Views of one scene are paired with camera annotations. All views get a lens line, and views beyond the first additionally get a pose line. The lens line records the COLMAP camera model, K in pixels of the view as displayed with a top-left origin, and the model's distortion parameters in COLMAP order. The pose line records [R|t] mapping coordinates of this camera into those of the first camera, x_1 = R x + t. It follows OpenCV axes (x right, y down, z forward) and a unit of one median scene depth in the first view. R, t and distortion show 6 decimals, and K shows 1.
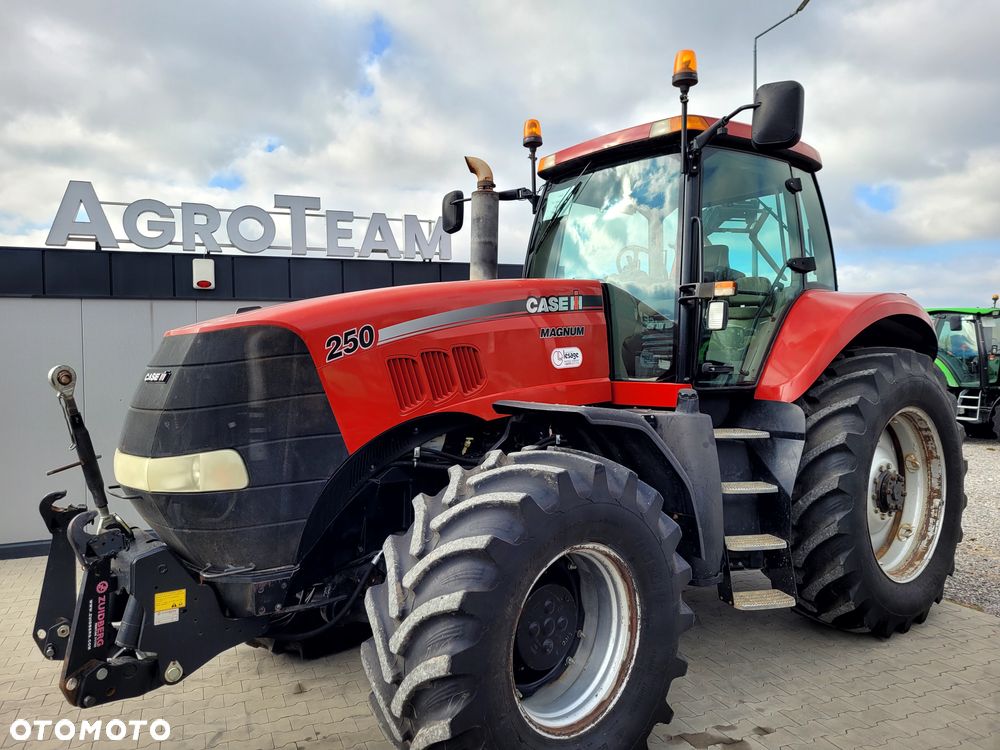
lens RADIAL K [[747.5, 0, 492.5], [0, 747.5, 378.6], [0, 0, 1]] dist [0.048921, -0.032393]
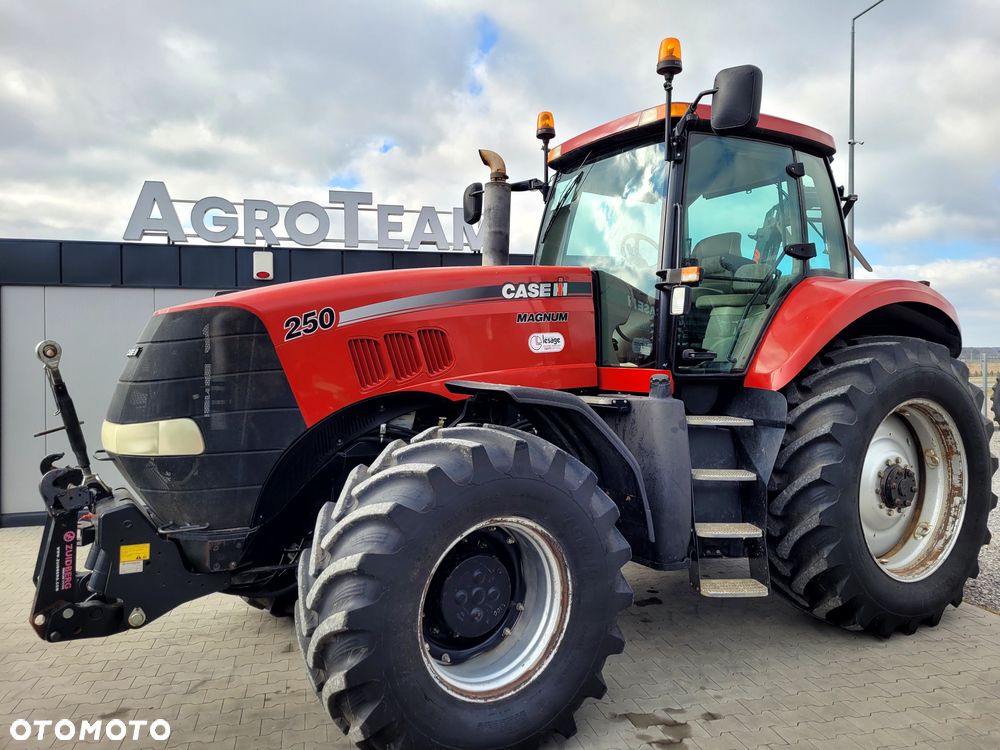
lens RADIAL K [[744.9, 0, 502.6], [0, 744.9, 367.6], [0, 0, 1]] dist [0.051954, -0.032072]
pose [[0.990704, 0.014409, -0.135269, 0.176199], [-0.015343, 0.999865, -0.005866, 0.013173], [0.135167, 0.007887, 0.990791, -0.020284]]
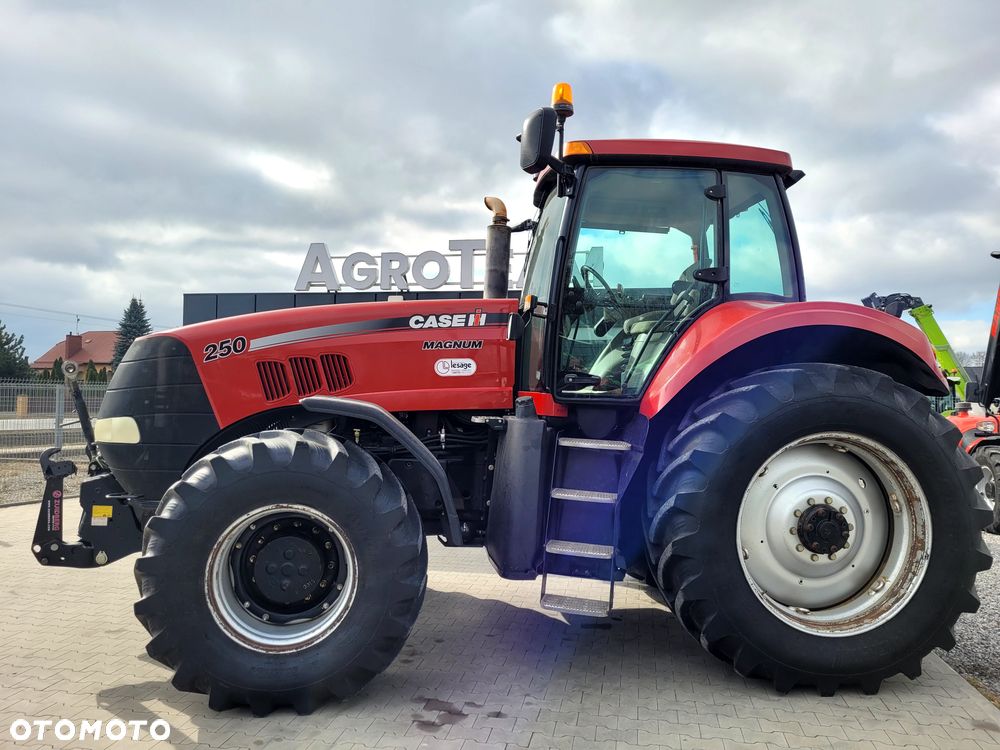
lens RADIAL K [[745.8, 0, 500.0], [0, 745.8, 375.0], [0, 0, 1]] dist [0.037206, -0.007053]
pose [[0.845010, 0.016669, -0.534491, 0.758332], [-0.043109, 0.998384, -0.037018, 0.022890], [0.533010, 0.054321, 0.844363, 0.071321]]
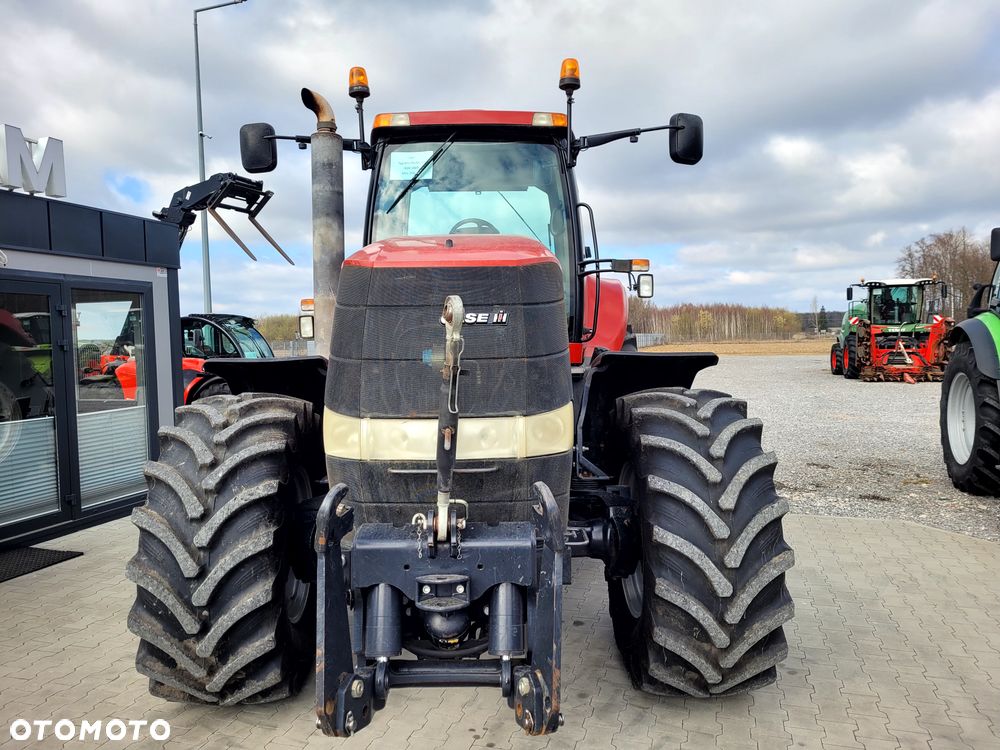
lens RADIAL K [[747.5, 0, 492.5], [0, 747.5, 378.6], [0, 0, 1]] dist [0.048921, -0.032393]
pose [[0.629102, -0.035328, 0.776519, -0.749200], [0.024746, 0.999371, 0.025418, 0.029718], [-0.776928, 0.003225, 0.629581, 0.355737]]
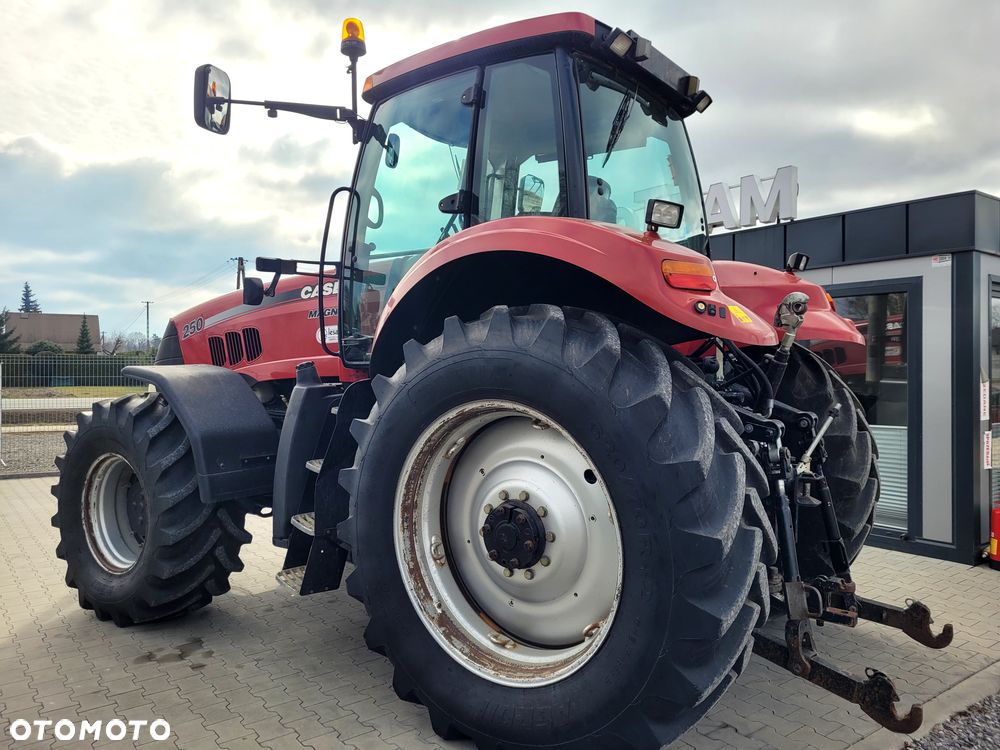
lens RADIAL K [[745.8, 0, 500.0], [0, 745.8, 375.0], [0, 0, 1]] dist [0.037206, -0.007053]
pose [[0.268239, 0.026485, -0.962988, 1.262821], [-0.023341, 0.999507, 0.020988, 0.004484], [0.963070, 0.016848, 0.268725, 0.928694]]
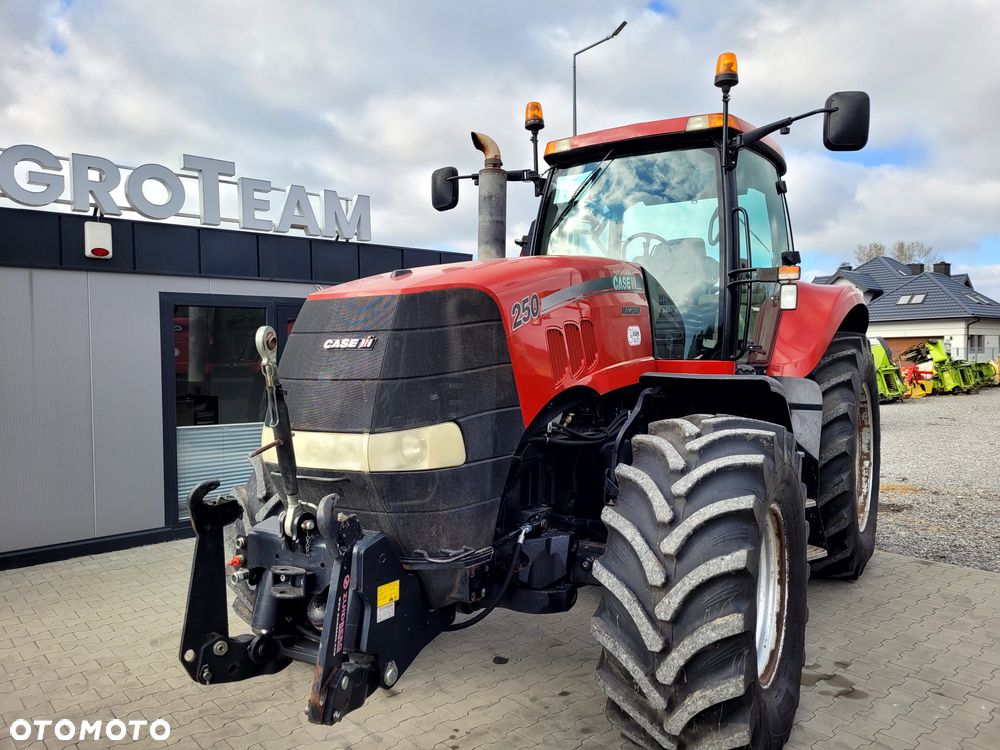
lens RADIAL K [[744.8, 0, 507.0], [0, 744.8, 376.7], [0, 0, 1]] dist [0.051014, -0.033568]
pose [[0.943707, -0.005126, 0.330742, -0.402052], [0.004804, 0.999987, 0.001791, 0.025642], [-0.330747, -0.000101, 0.943720, 0.084474]]
